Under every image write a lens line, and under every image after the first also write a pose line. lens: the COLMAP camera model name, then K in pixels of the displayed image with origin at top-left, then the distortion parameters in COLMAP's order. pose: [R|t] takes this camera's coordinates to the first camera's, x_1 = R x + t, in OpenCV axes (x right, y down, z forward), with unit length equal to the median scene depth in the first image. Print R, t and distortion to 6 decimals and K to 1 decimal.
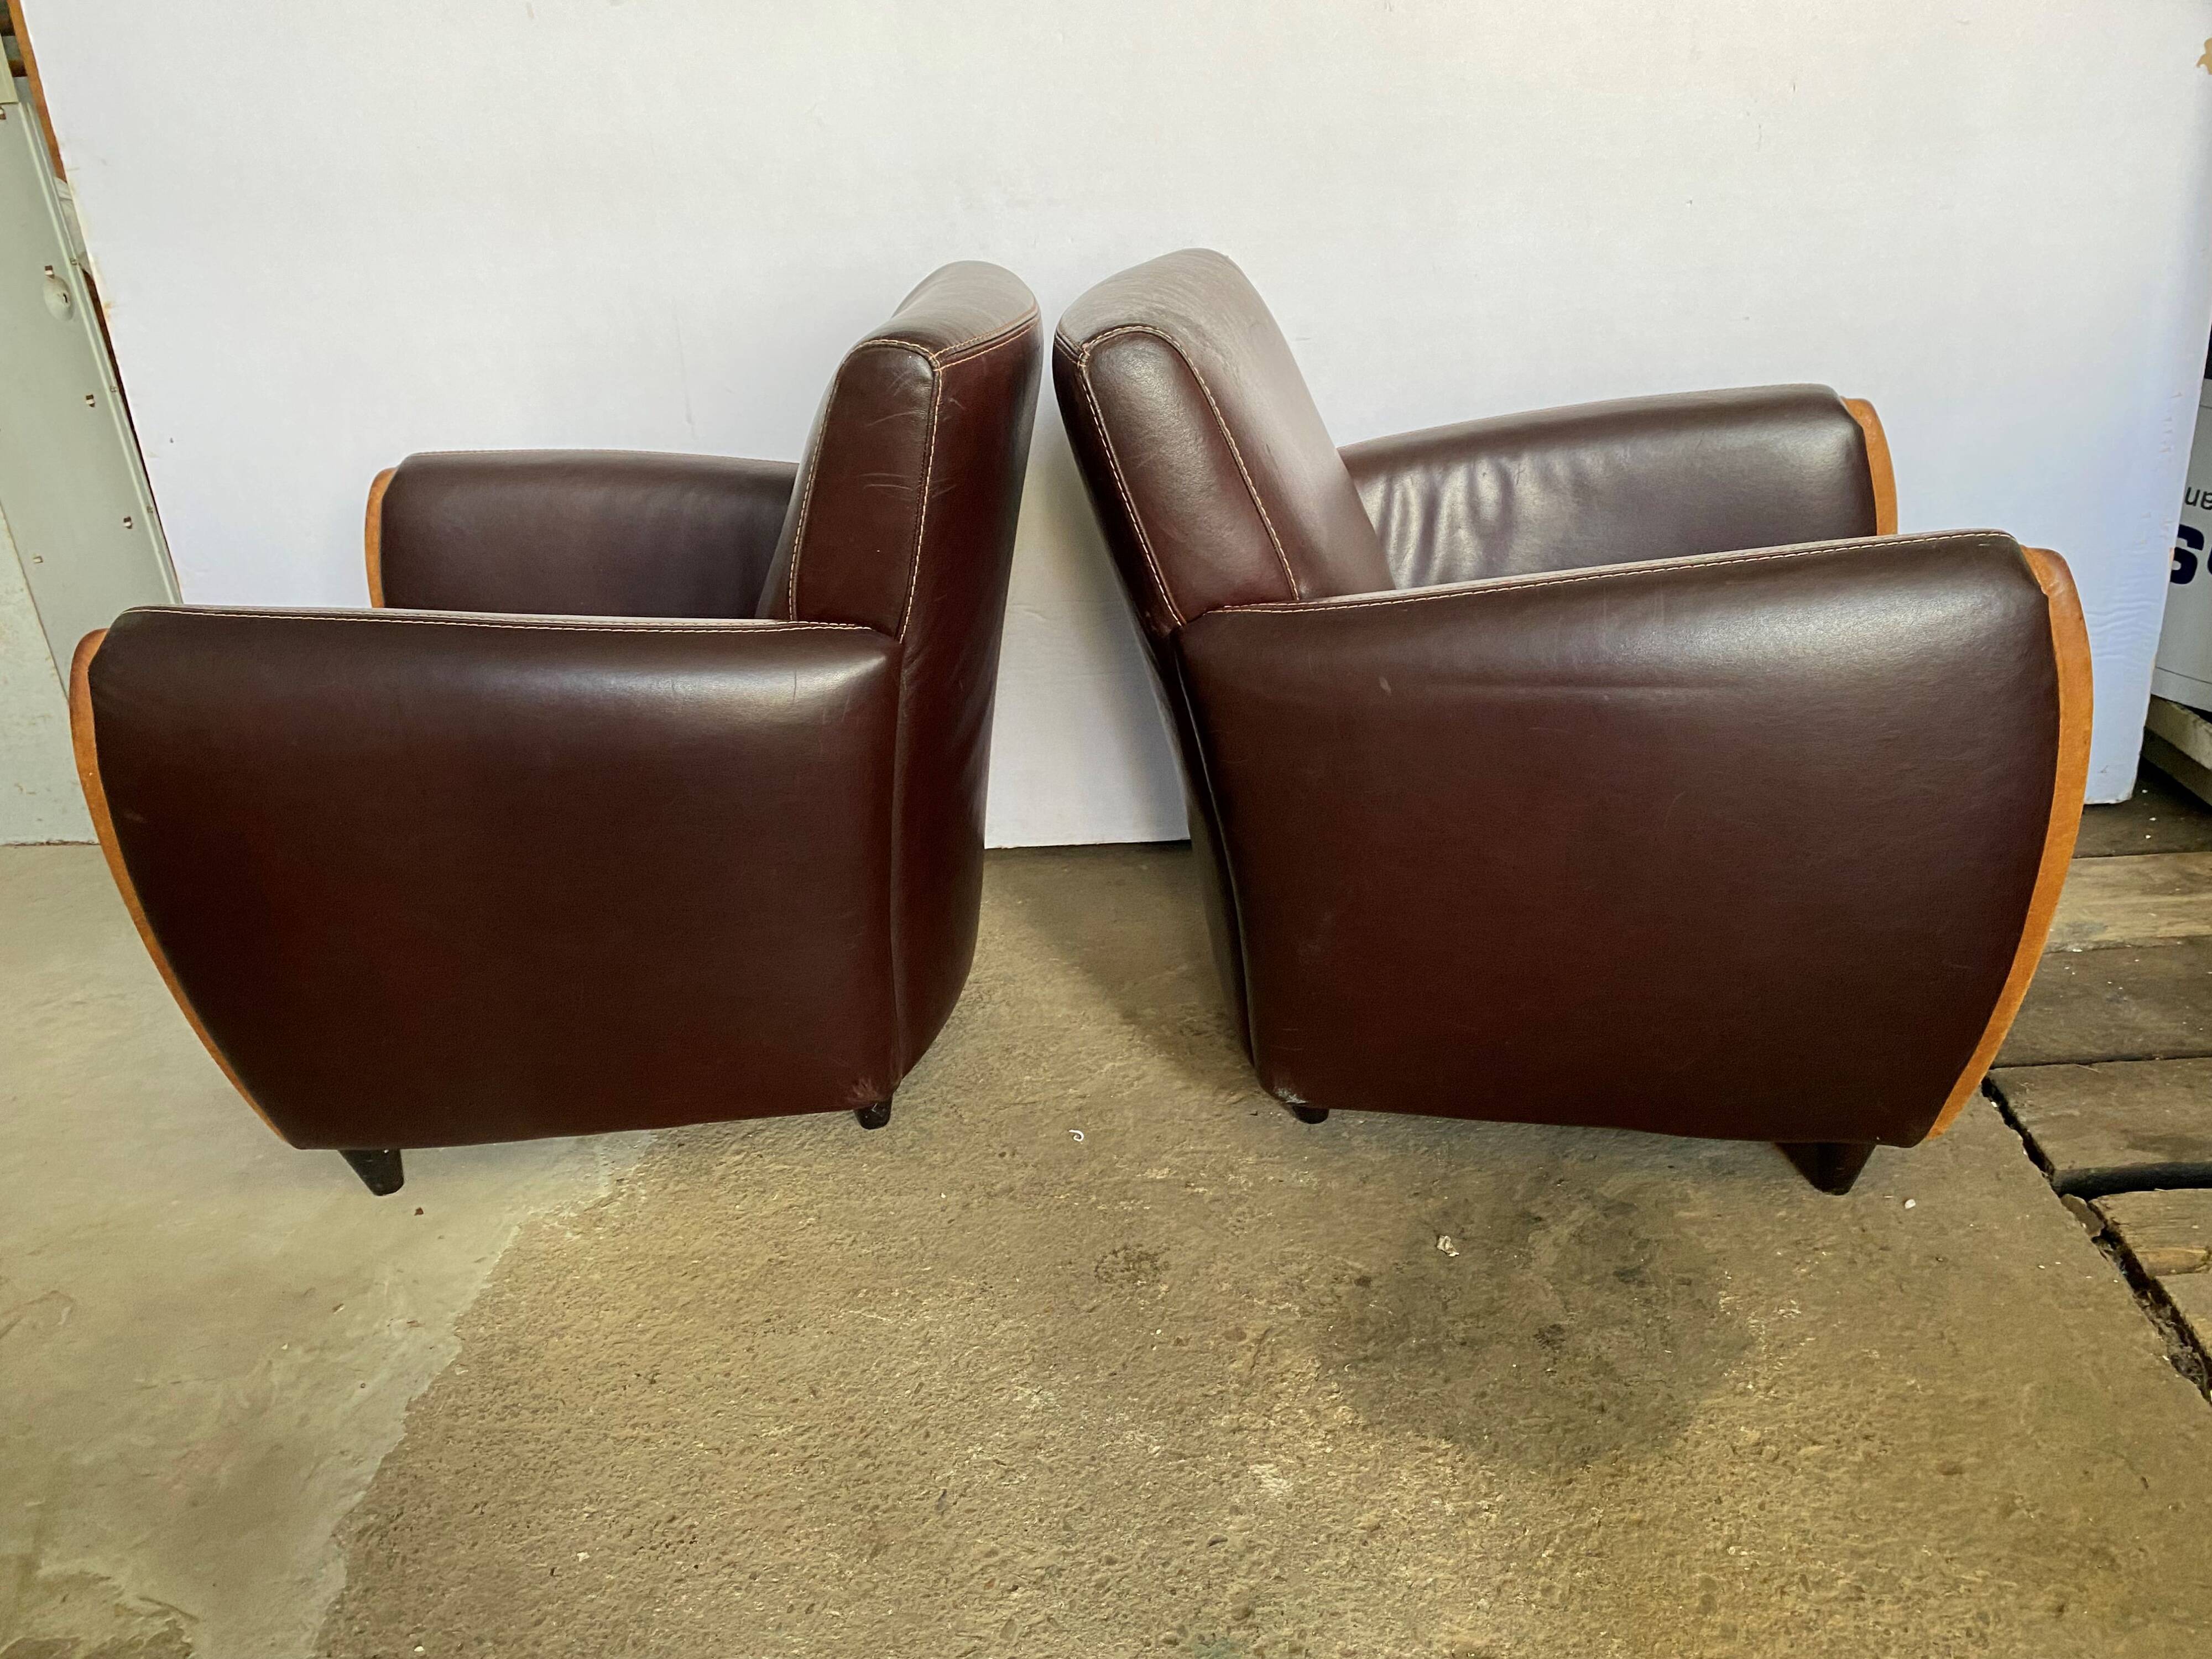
lens RADIAL K [[1694.3, 0, 1108.1], [0, 1694.3, 835.4], [0, 0, 1]] dist [0.013854, -0.011433]
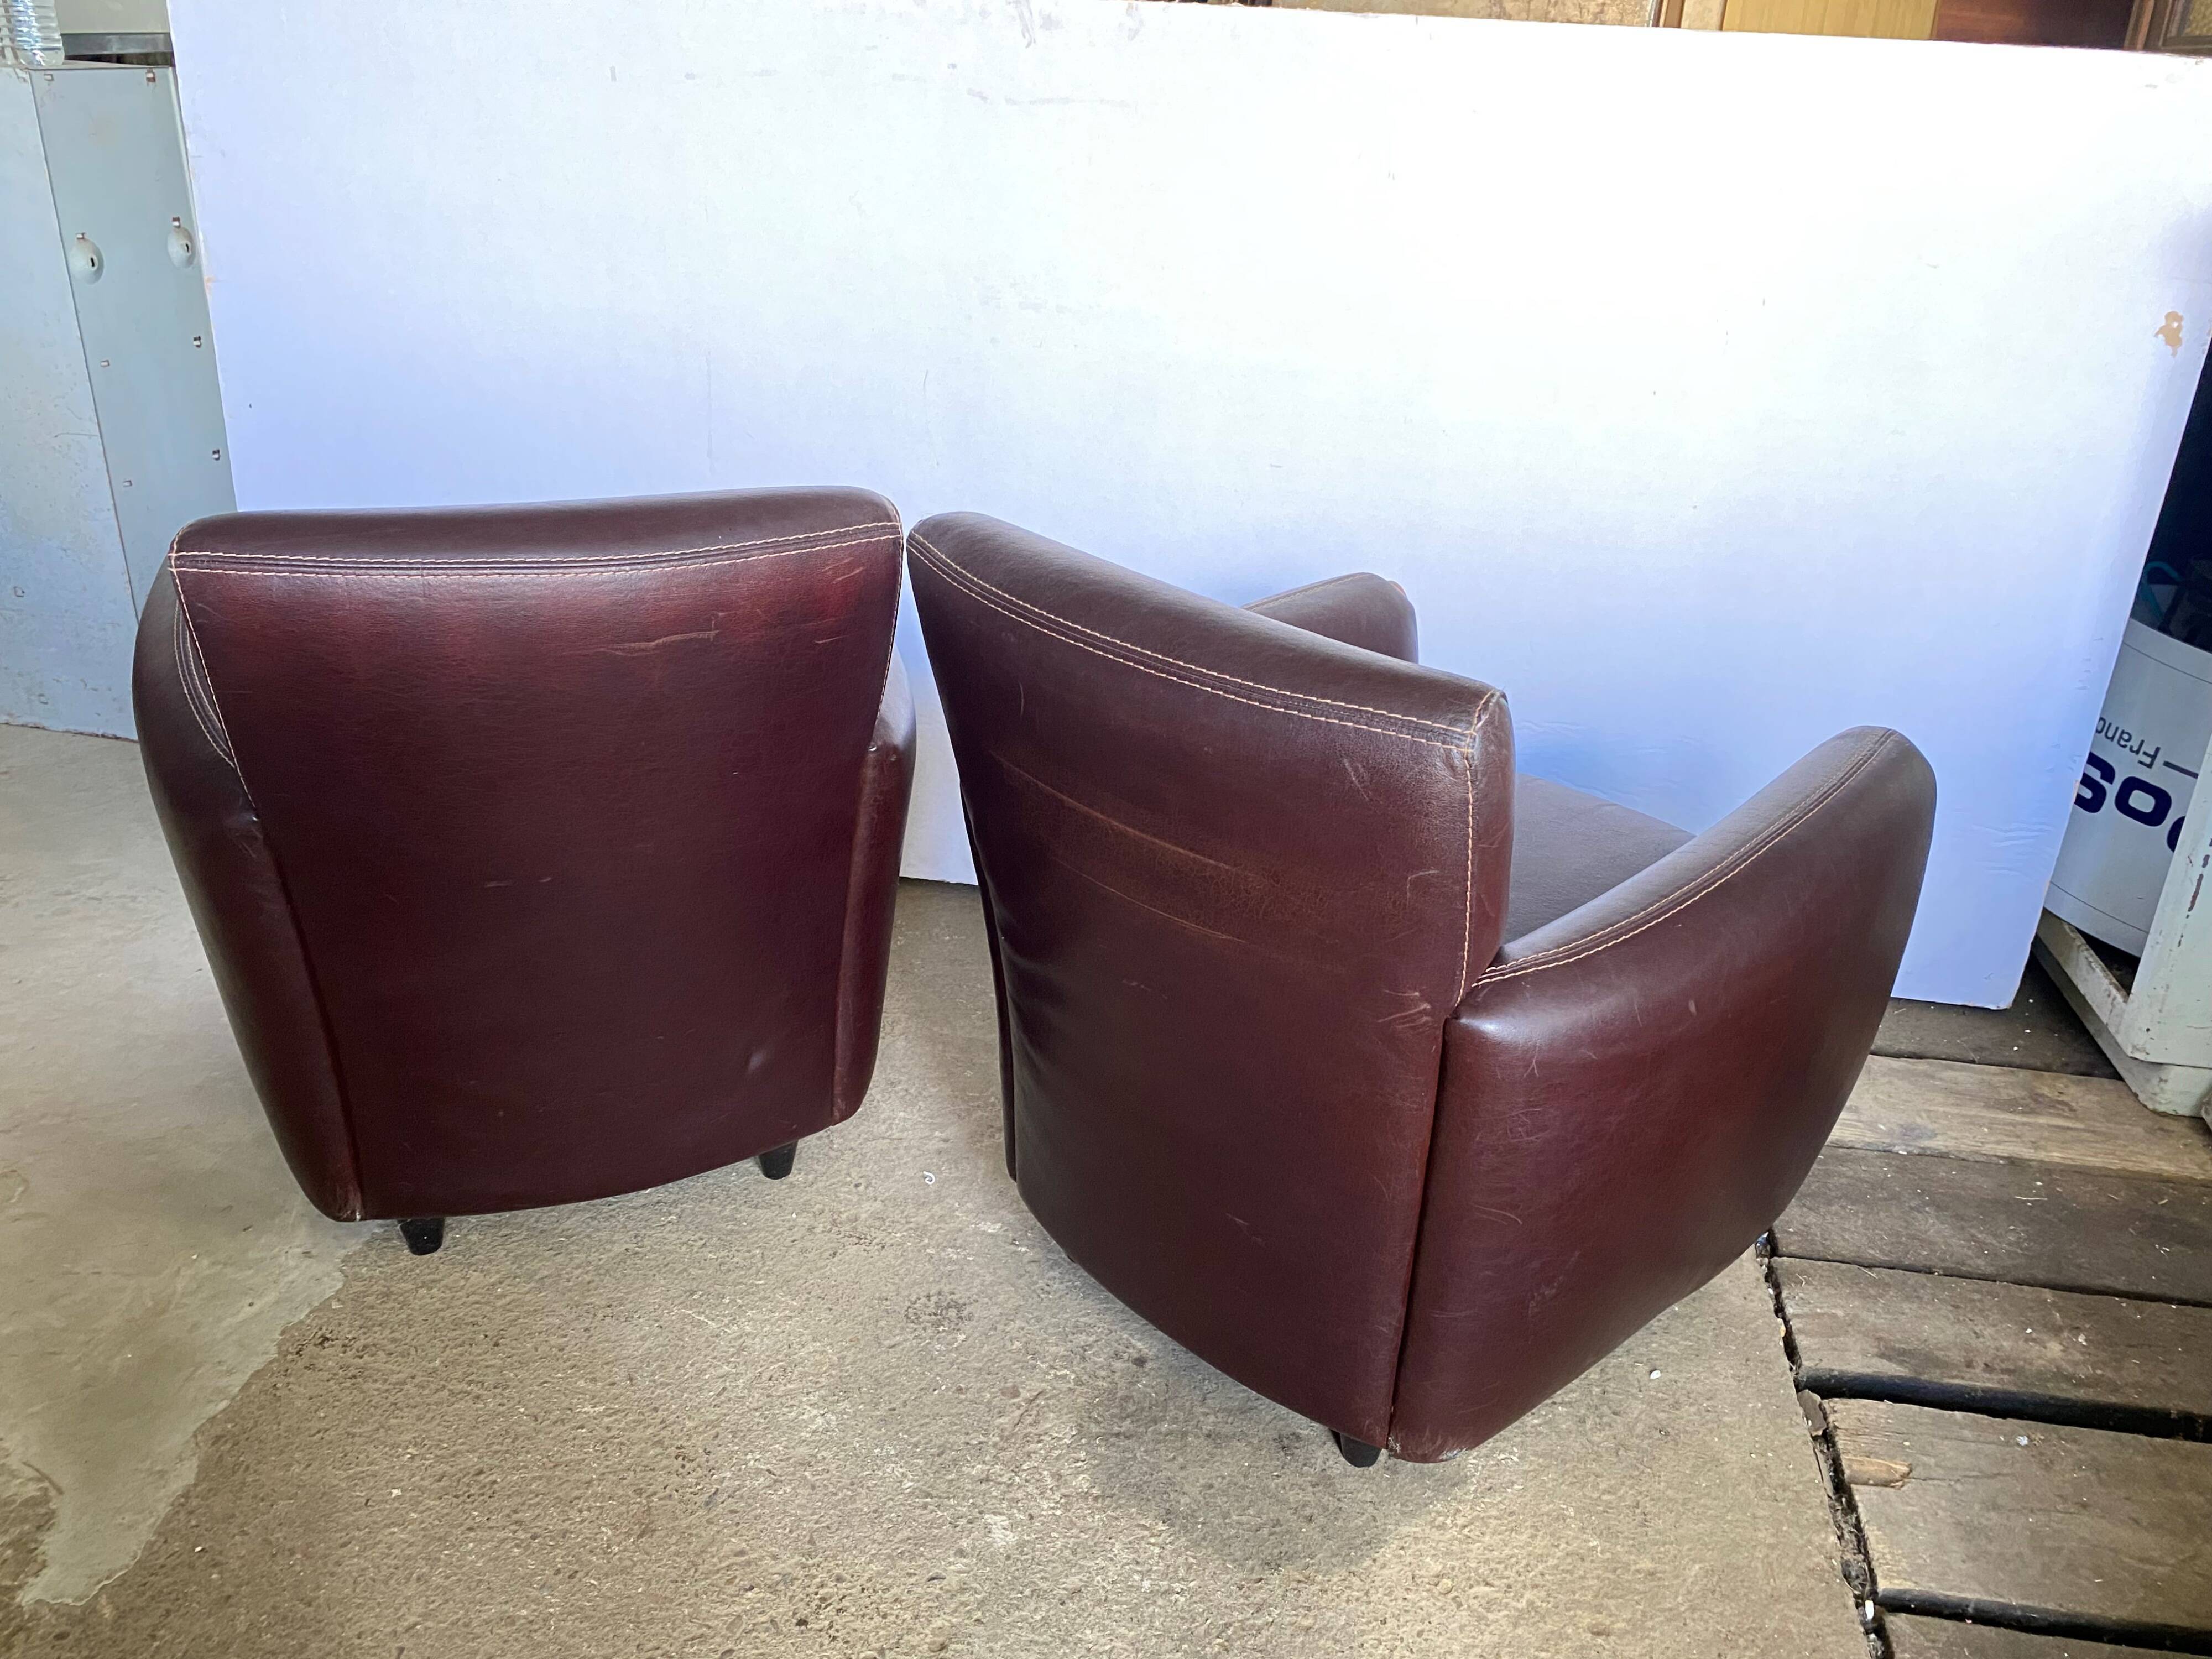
lens RADIAL K [[1694.3, 0, 1091.8], [0, 1694.3, 816.5], [0, 0, 1]] dist [0.013854, -0.011433]
pose [[0.986829, 0.152585, -0.053720, 0.125518], [-0.152040, 0.988274, 0.014107, -0.098461], [0.055242, -0.005754, 0.998456, -0.101520]]
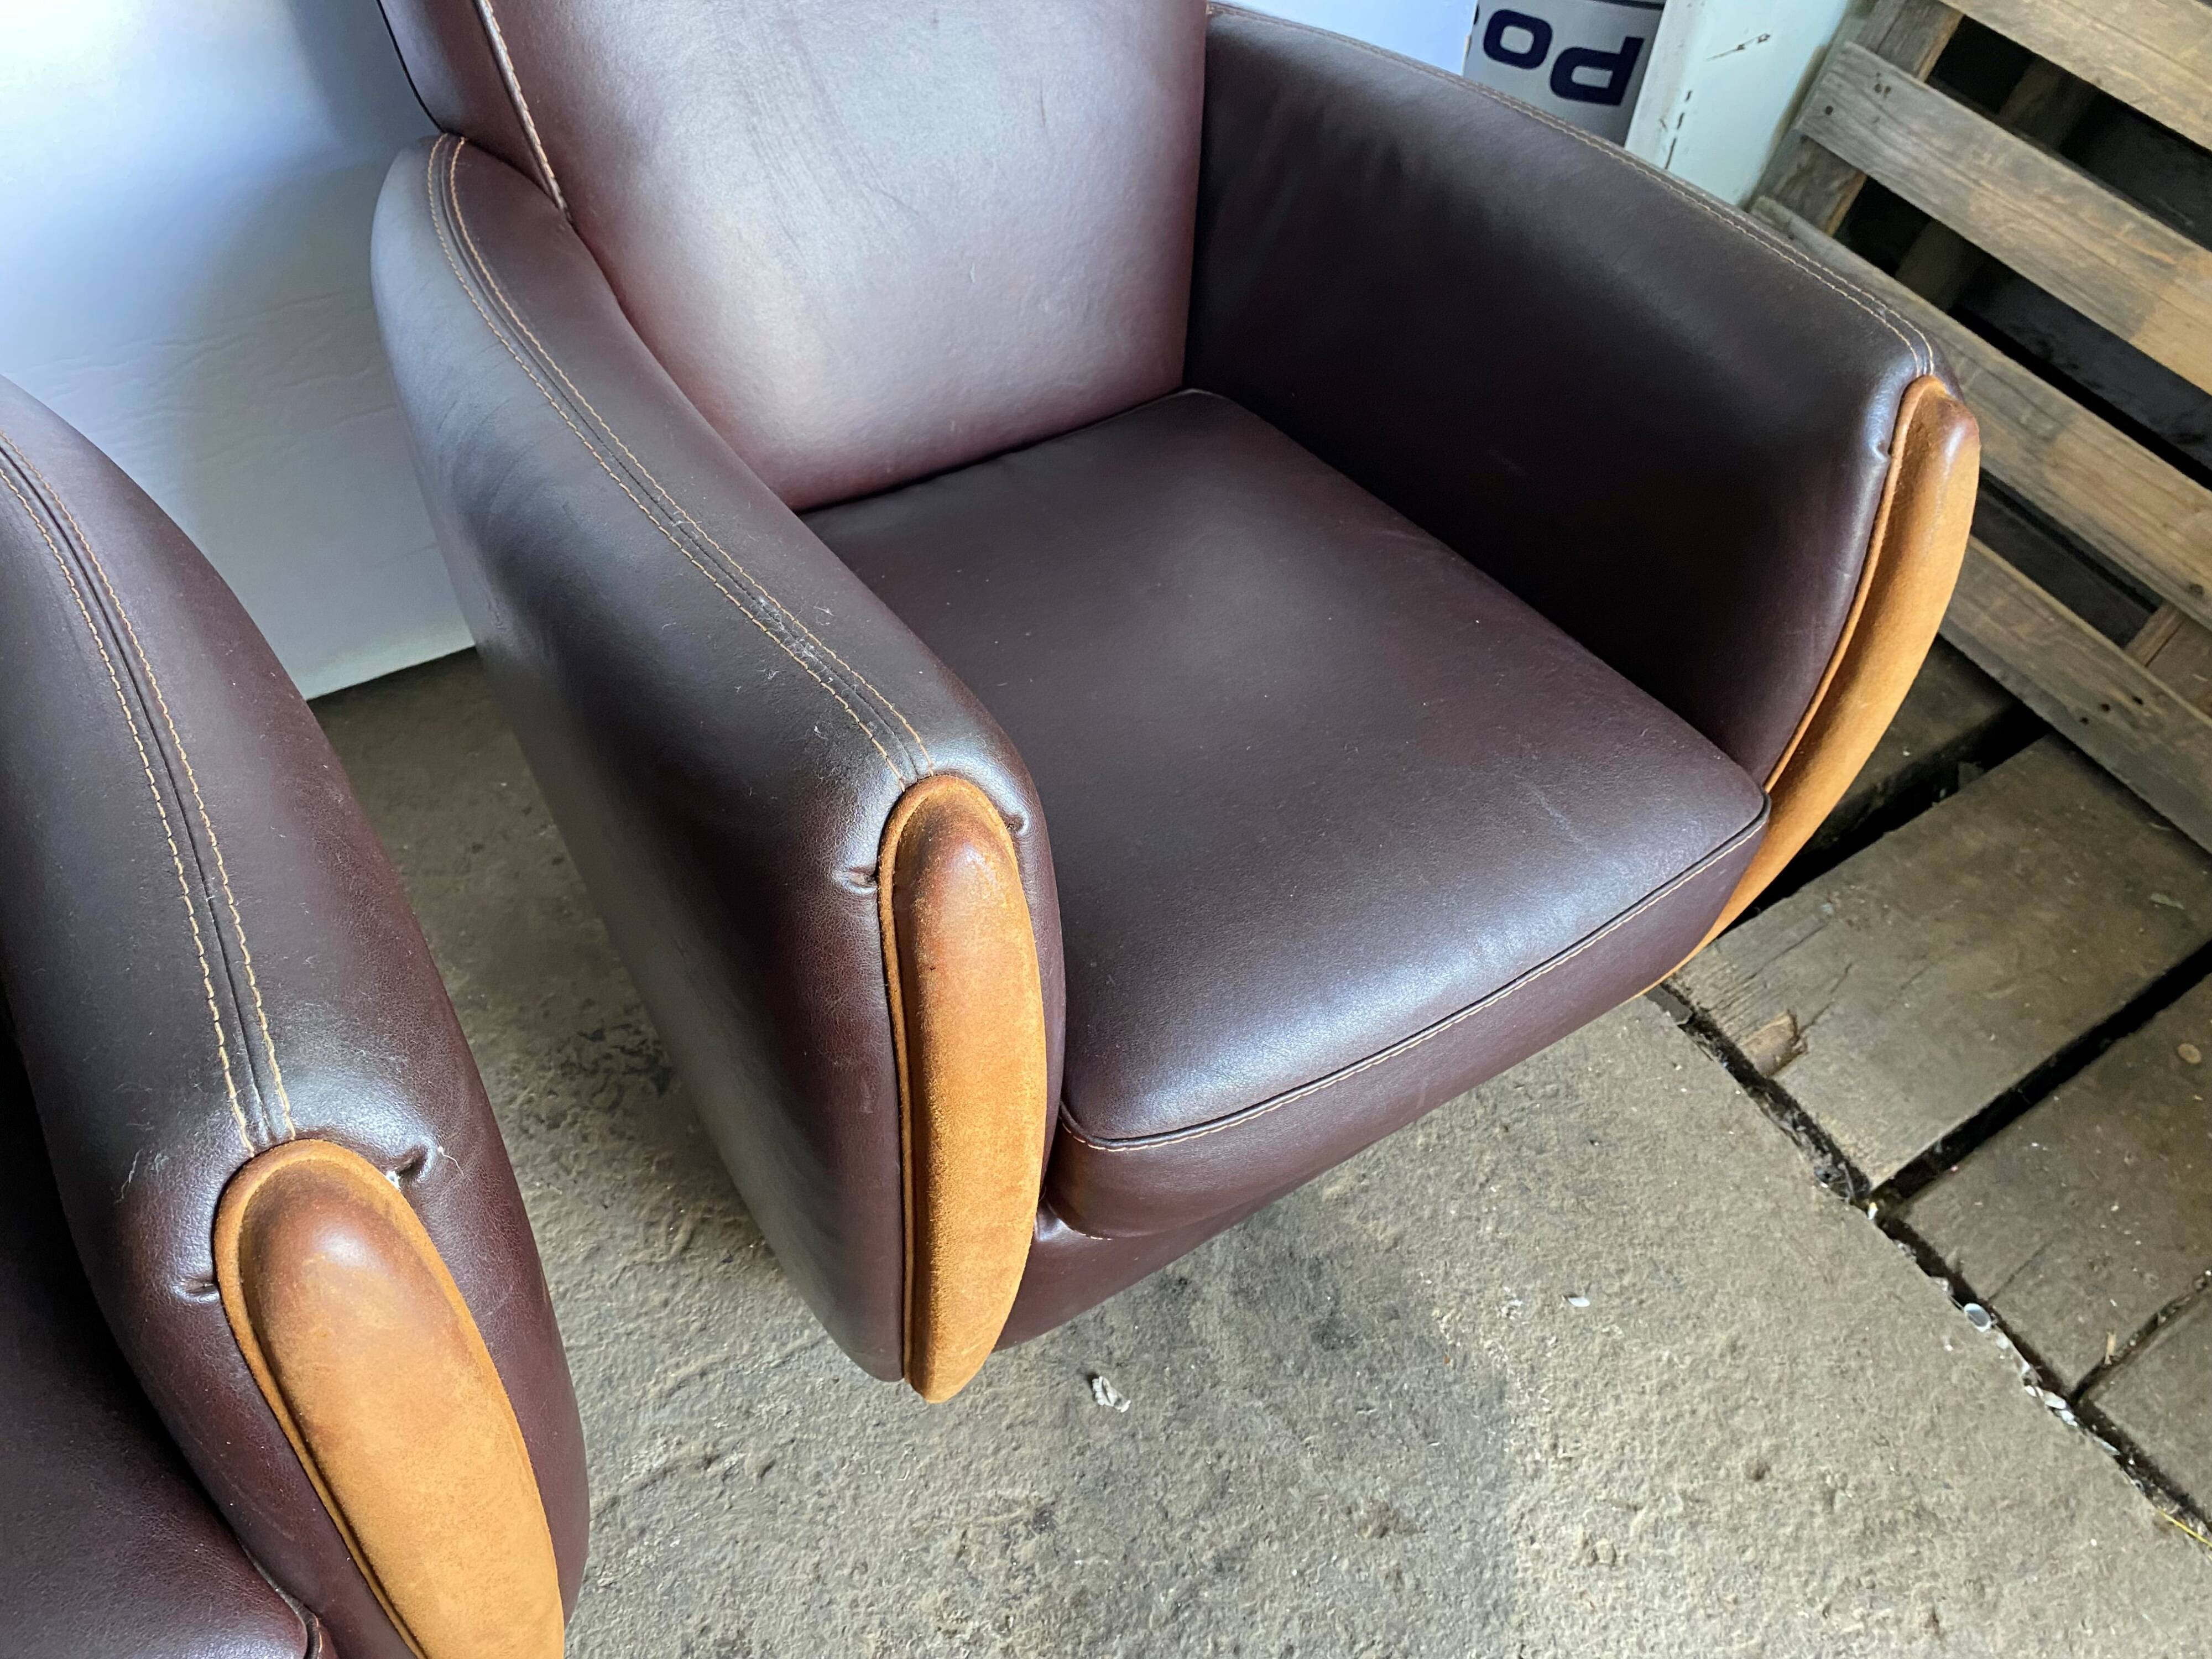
lens RADIAL K [[1694.3, 0, 1102.5], [0, 1694.3, 810.8], [0, 0, 1]] dist [0.013854, -0.011433]
pose [[0.788893, -0.354001, 0.502326, -0.078457], [0.122087, 0.891403, 0.436457, -0.301351], [-0.602281, -0.282990, 0.746441, 0.547550]]
